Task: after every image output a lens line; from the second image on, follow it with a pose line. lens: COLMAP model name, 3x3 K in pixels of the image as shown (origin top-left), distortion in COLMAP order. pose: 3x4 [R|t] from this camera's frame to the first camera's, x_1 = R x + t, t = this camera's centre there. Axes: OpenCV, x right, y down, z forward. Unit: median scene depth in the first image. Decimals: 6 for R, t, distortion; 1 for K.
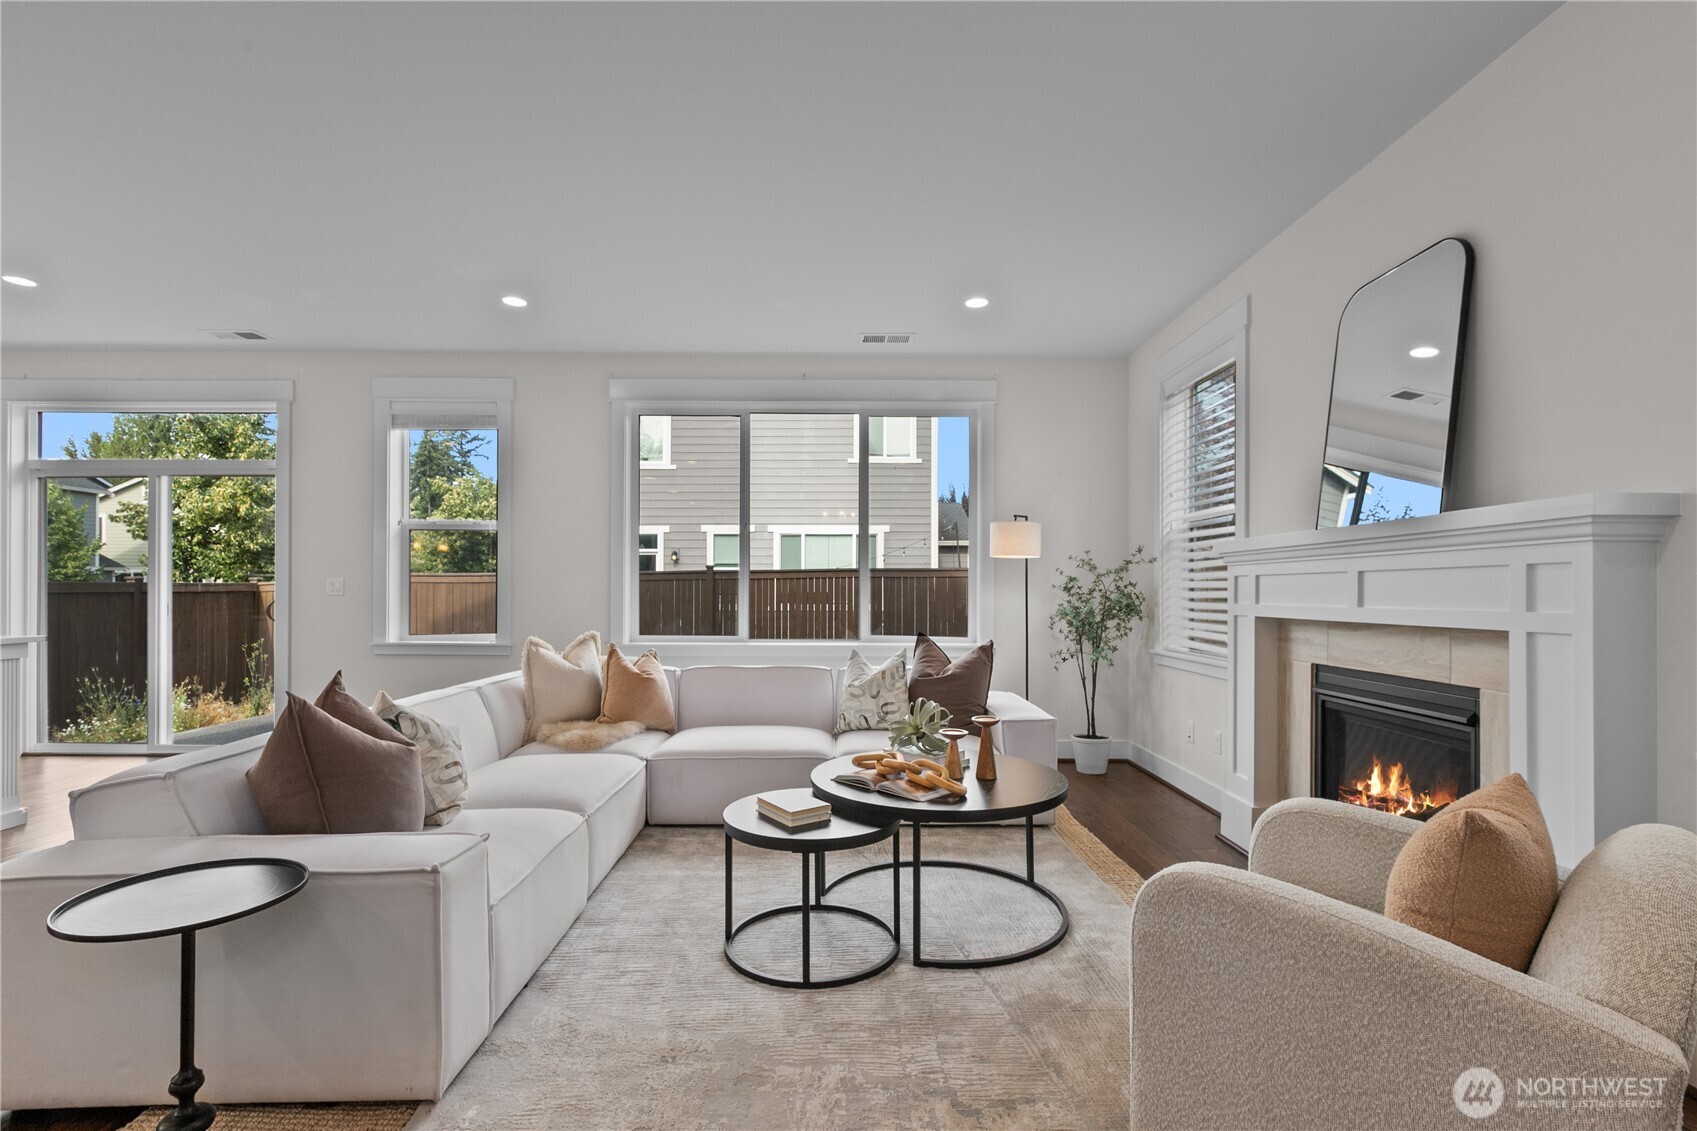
lens RADIAL K [[768.0, 0, 839.6], [0, 768.0, 582.3], [0, 0, 1]] dist [-0.000193, -0.000541]
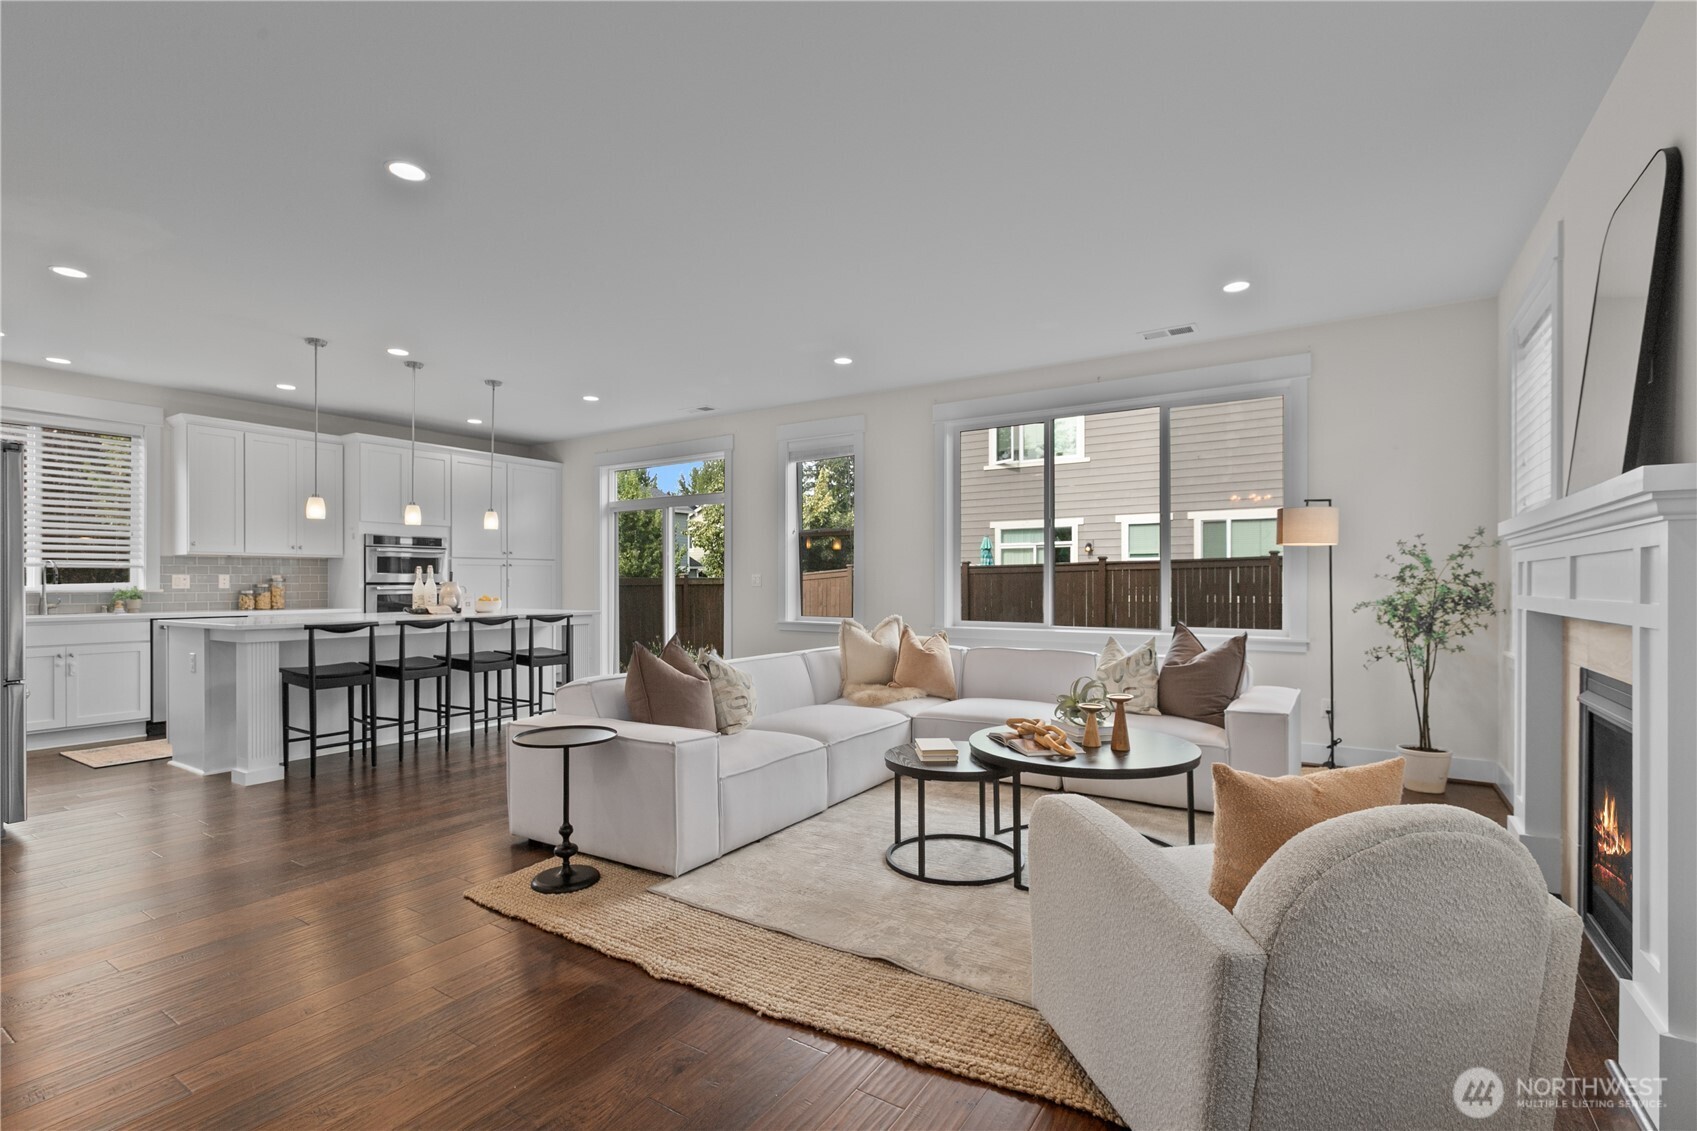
lens RADIAL K [[768.0, 0, 849.1], [0, 768.0, 579.1], [0, 0, 1]] dist [-0.000193, -0.000541]
pose [[0.838971, -0.006461, -0.544138, 0.251611], [0.010536, 0.999935, 0.004371, -0.000988], [0.544074, -0.009400, 0.838984, -0.079069]]
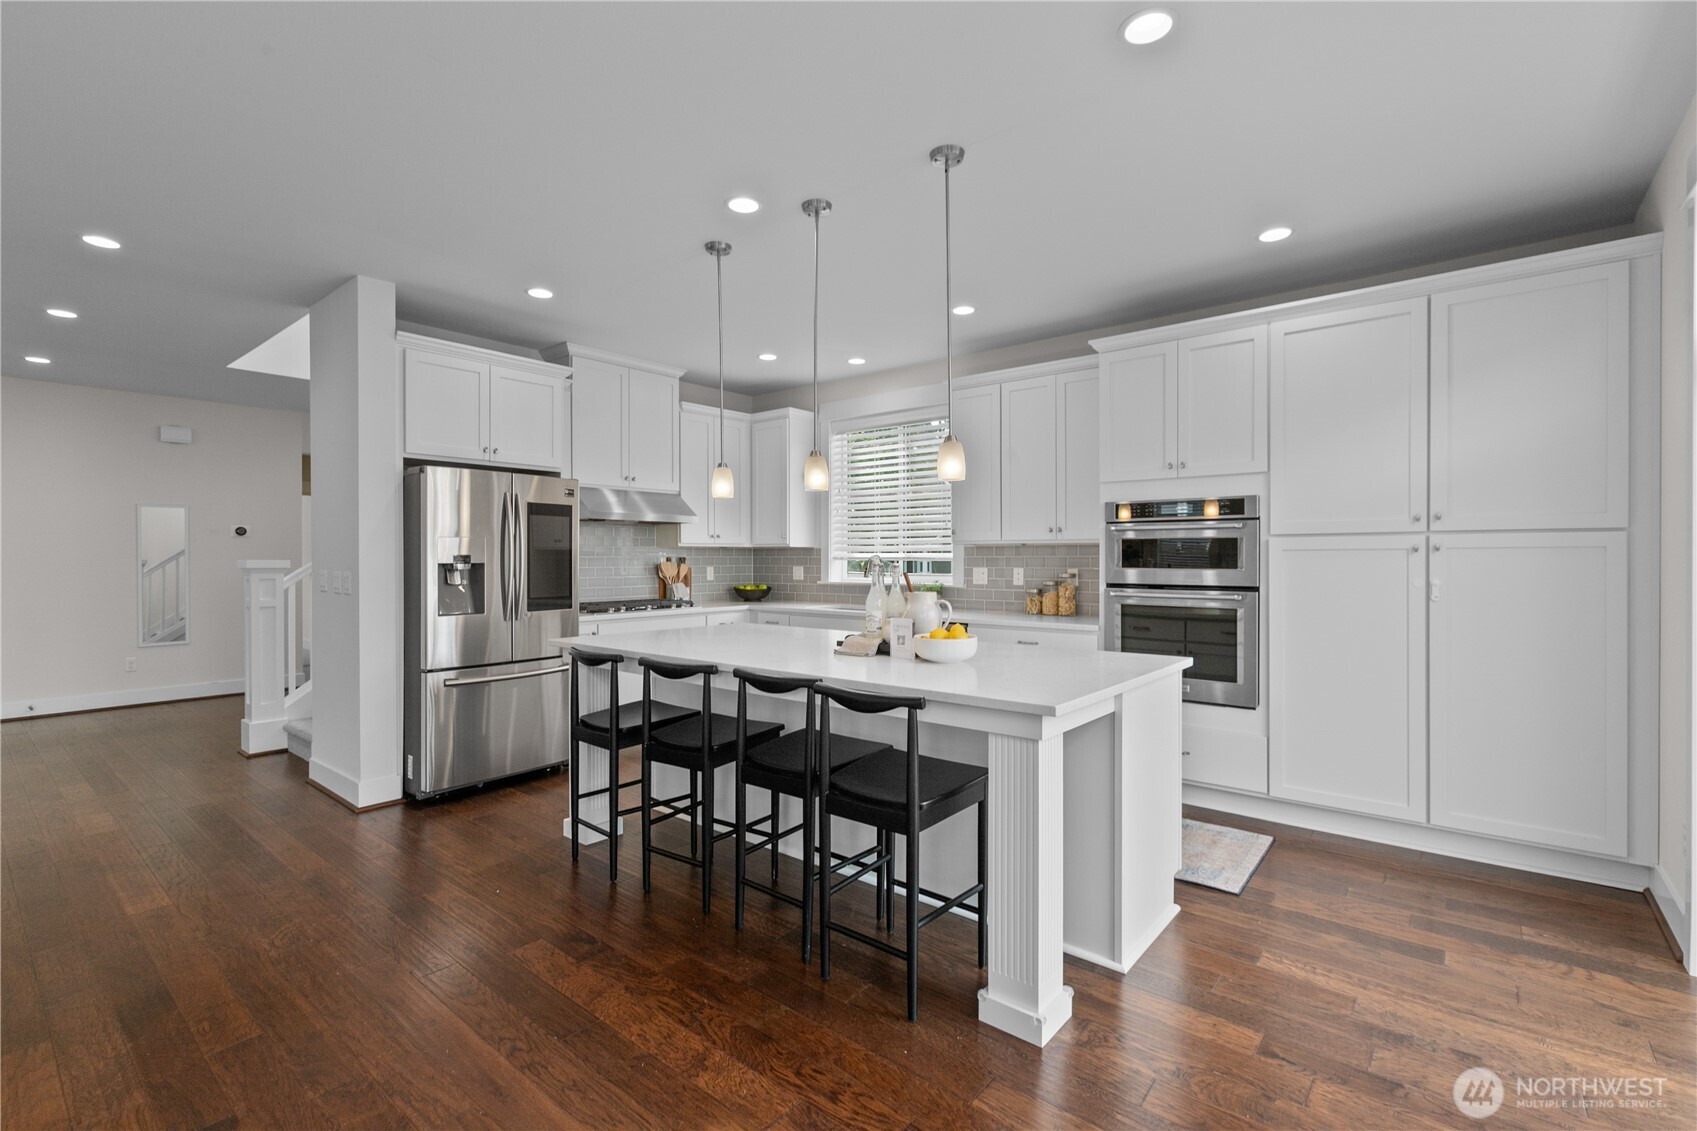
lens RADIAL K [[768.0, 0, 842.8], [0, 768.0, 554.4], [0, 0, 1]] dist [-0.000193, -0.000541]
pose [[-0.647590, -0.004859, -0.761974, -0.422719], [0.006922, 0.999901, -0.012259, -0.021736], [0.761958, -0.013214, -0.647492, 0.950427]]
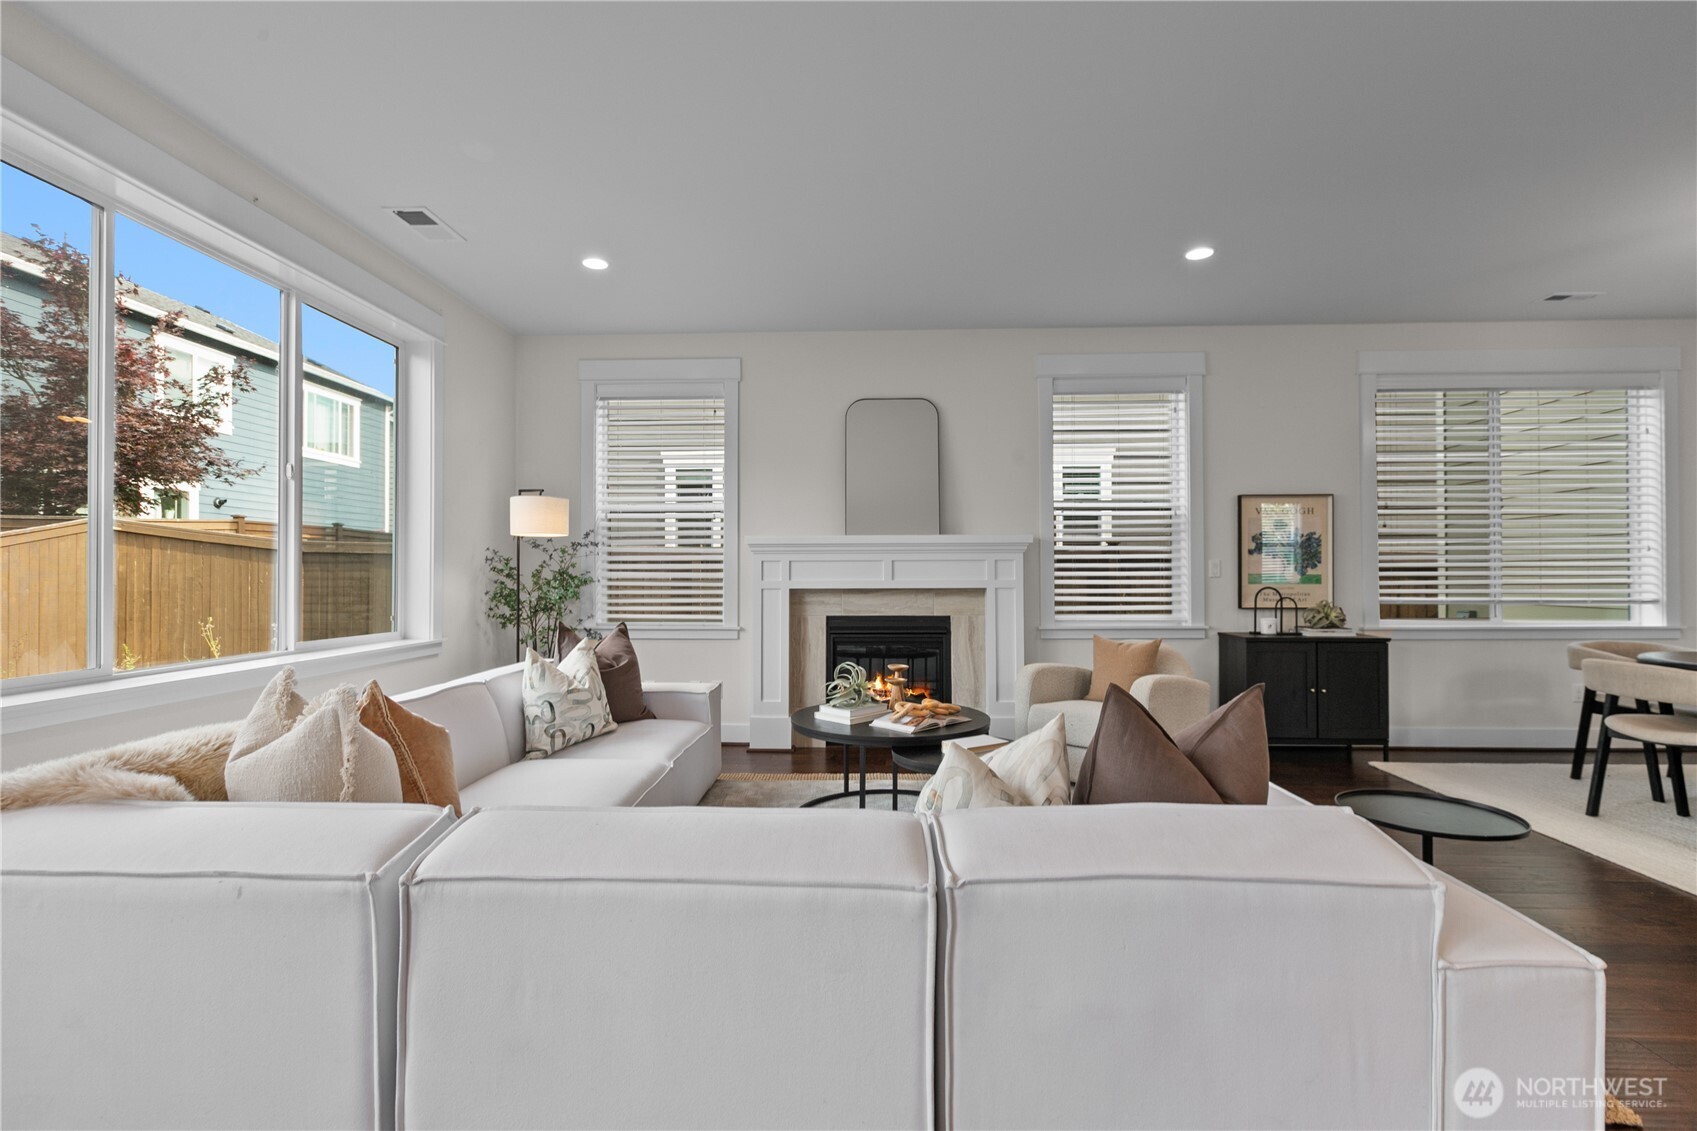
lens RADIAL K [[768.0, 0, 842.9], [0, 768.0, 567.2], [0, 0, 1]] dist [-0.000193, -0.000541]
pose [[0.043366, 0.005941, 0.999042, -0.629239], [-0.008794, 0.999946, -0.005565, 0.006633], [-0.999021, -0.008544, 0.043416, 0.559969]]
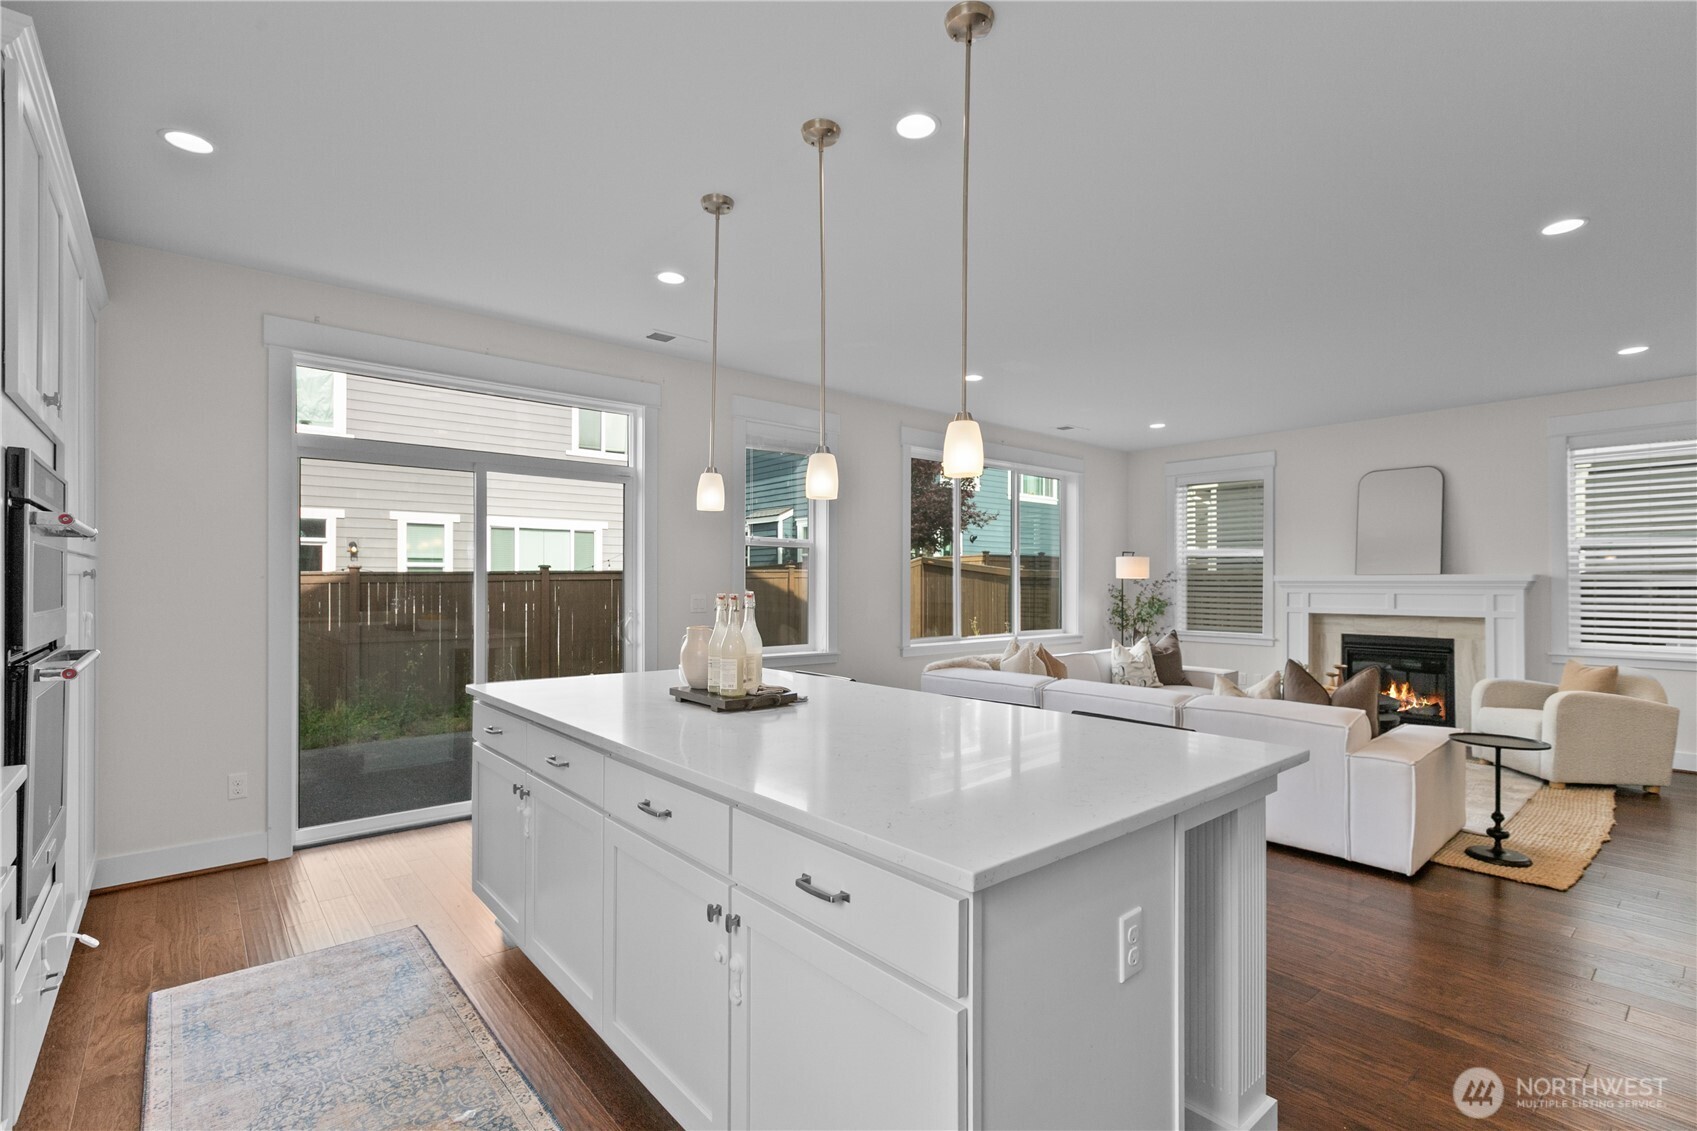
lens RADIAL K [[768.0, 0, 854.2], [0, 768.0, 579.5], [0, 0, 1]] dist [-0.000193, -0.000541]
pose [[0.764408, 0.002158, 0.644730, -1.180535], [-0.007929, 0.999950, 0.006054, -0.033043], [-0.644684, -0.009740, 0.764387, 0.133853]]
